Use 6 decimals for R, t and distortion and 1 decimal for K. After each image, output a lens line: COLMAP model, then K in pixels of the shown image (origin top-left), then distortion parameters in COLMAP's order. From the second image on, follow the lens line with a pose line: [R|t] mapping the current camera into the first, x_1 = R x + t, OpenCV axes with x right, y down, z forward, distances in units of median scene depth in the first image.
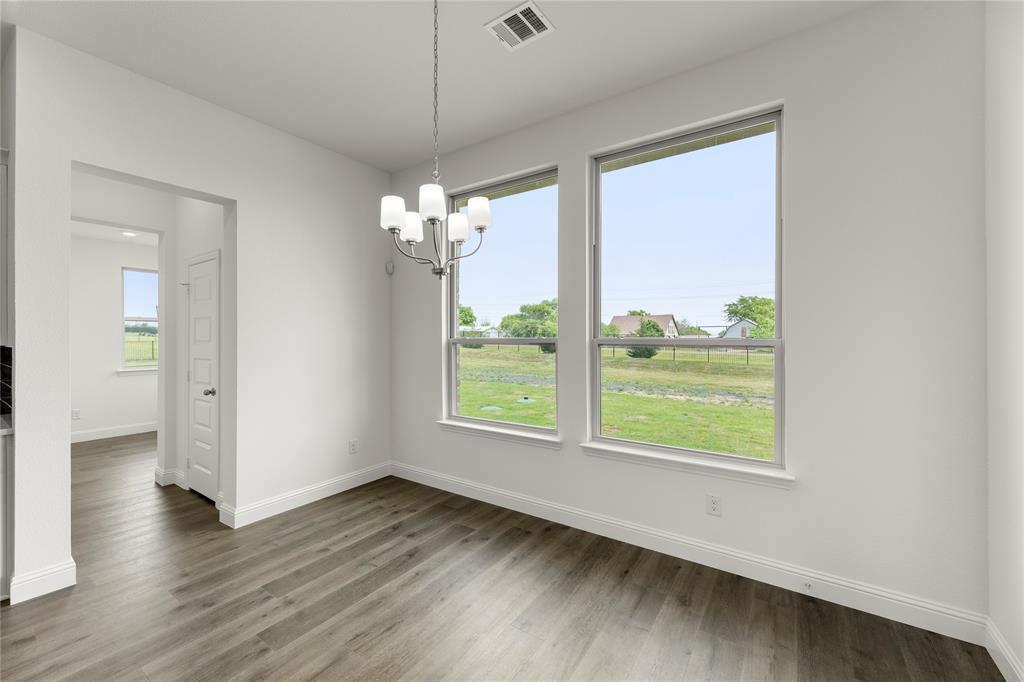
lens RADIAL K [[412.9, 0, 516.9], [0, 412.9, 335.2], [0, 0, 1]] dist [0.003699, -0.000641]
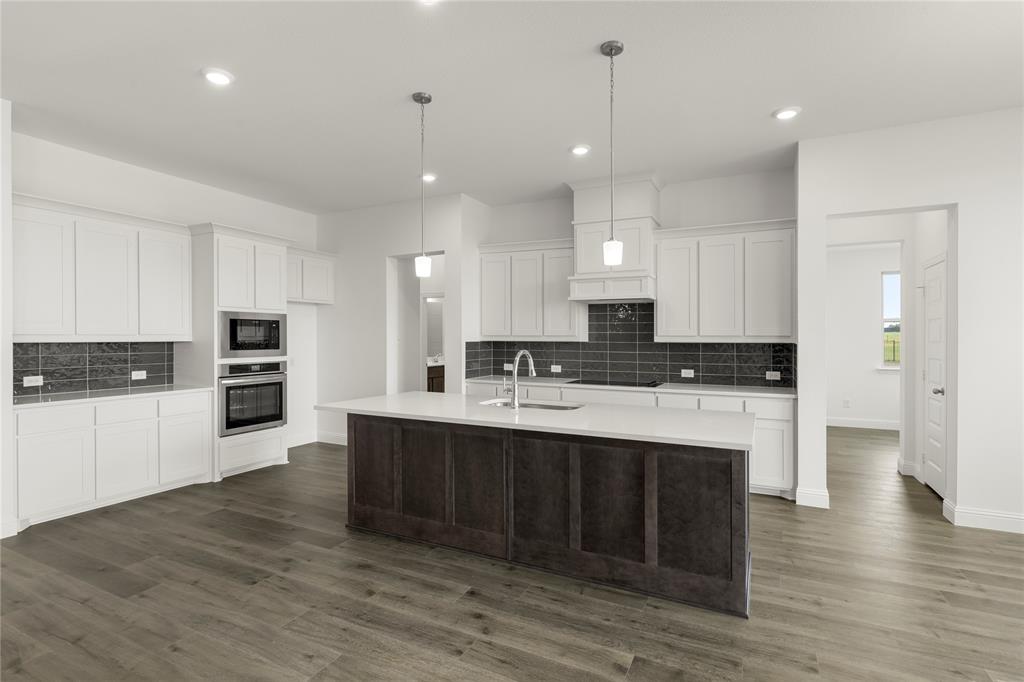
lens RADIAL K [[508.3, 0, 513.2], [0, 508.3, 338.9], [0, 0, 1]] dist [0.000379, 0.000681]
pose [[0.148653, 0.005973, -0.988871, 0.350727], [0.002704, 0.999976, 0.006447, -0.002797], [0.988886, -0.003632, 0.148633, -0.234367]]
